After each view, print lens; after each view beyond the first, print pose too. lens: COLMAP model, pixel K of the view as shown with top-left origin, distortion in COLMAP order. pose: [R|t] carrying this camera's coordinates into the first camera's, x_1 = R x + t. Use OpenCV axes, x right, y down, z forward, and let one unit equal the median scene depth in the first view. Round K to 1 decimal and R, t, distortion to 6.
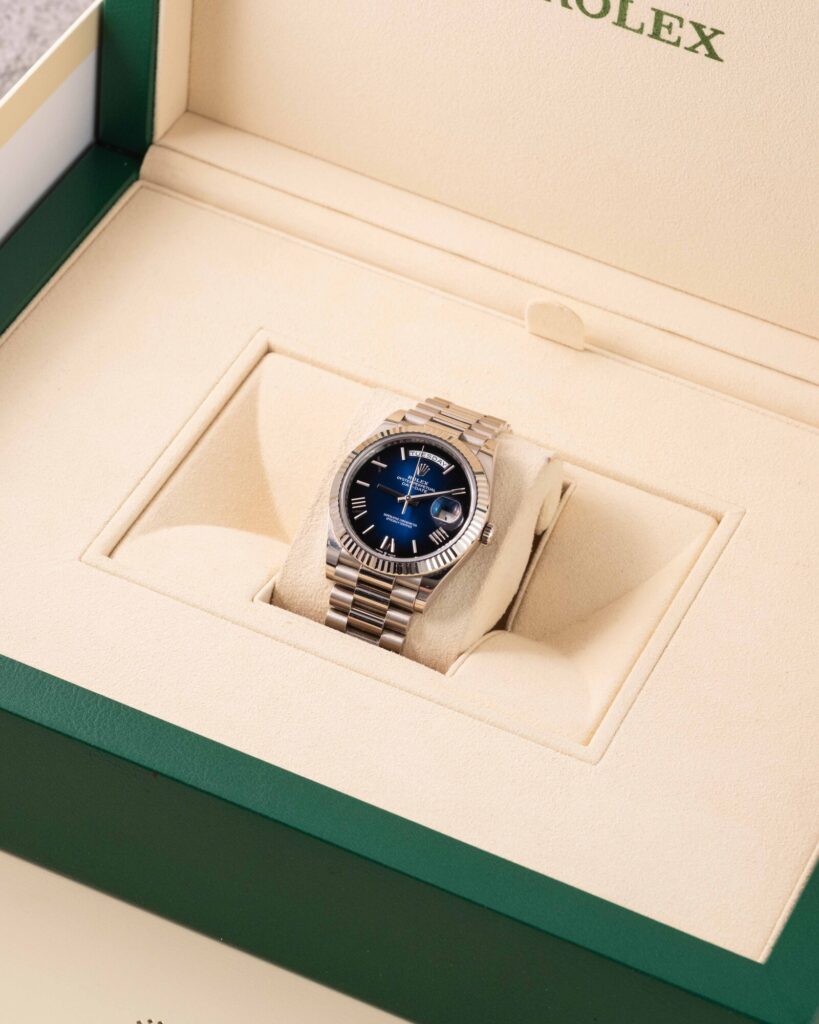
lens RADIAL K [[4259.4, 0, 414.8], [0, 4259.4, 511.5], [0, 0, 1]] dist [0.246887, 0.000000]
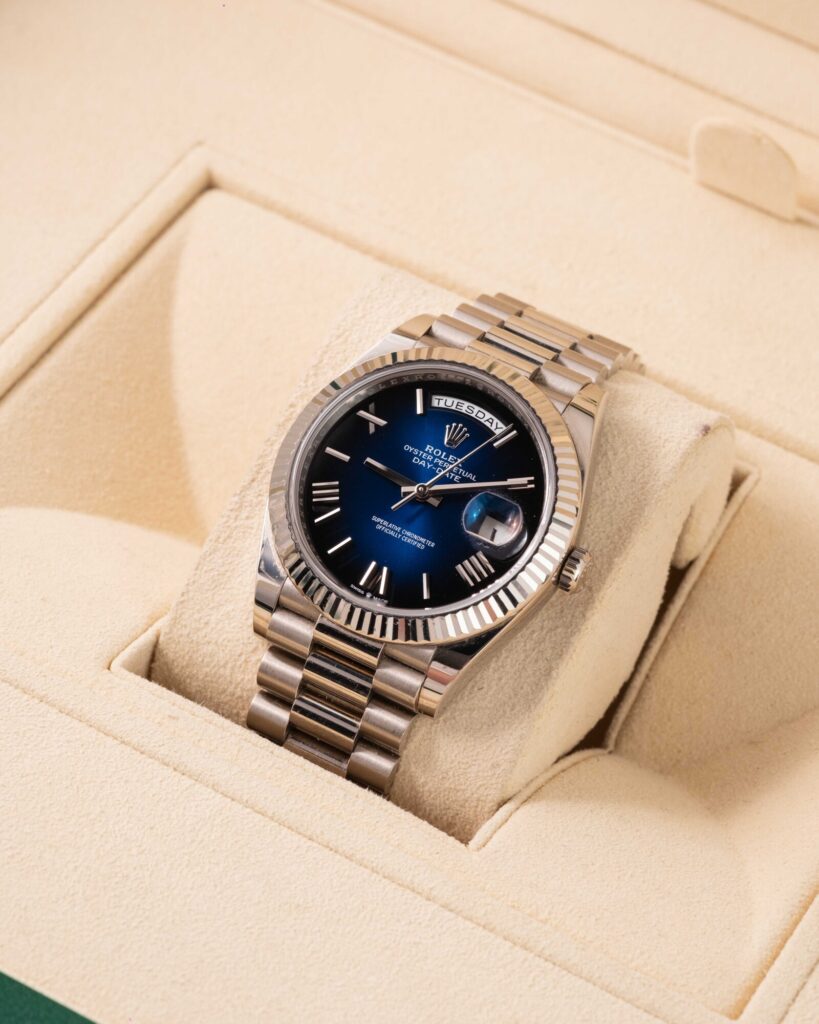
lens RADIAL K [[4259.4, 0, 398.8], [0, 4259.4, 513.8], [0, 0, 1]] dist [0.246887, 0.000000]
pose [[0.995881, 0.066895, -0.061204, 0.026542], [-0.064794, 0.997260, 0.035685, -0.017857], [0.063424, -0.031572, 0.997487, 0.480482]]
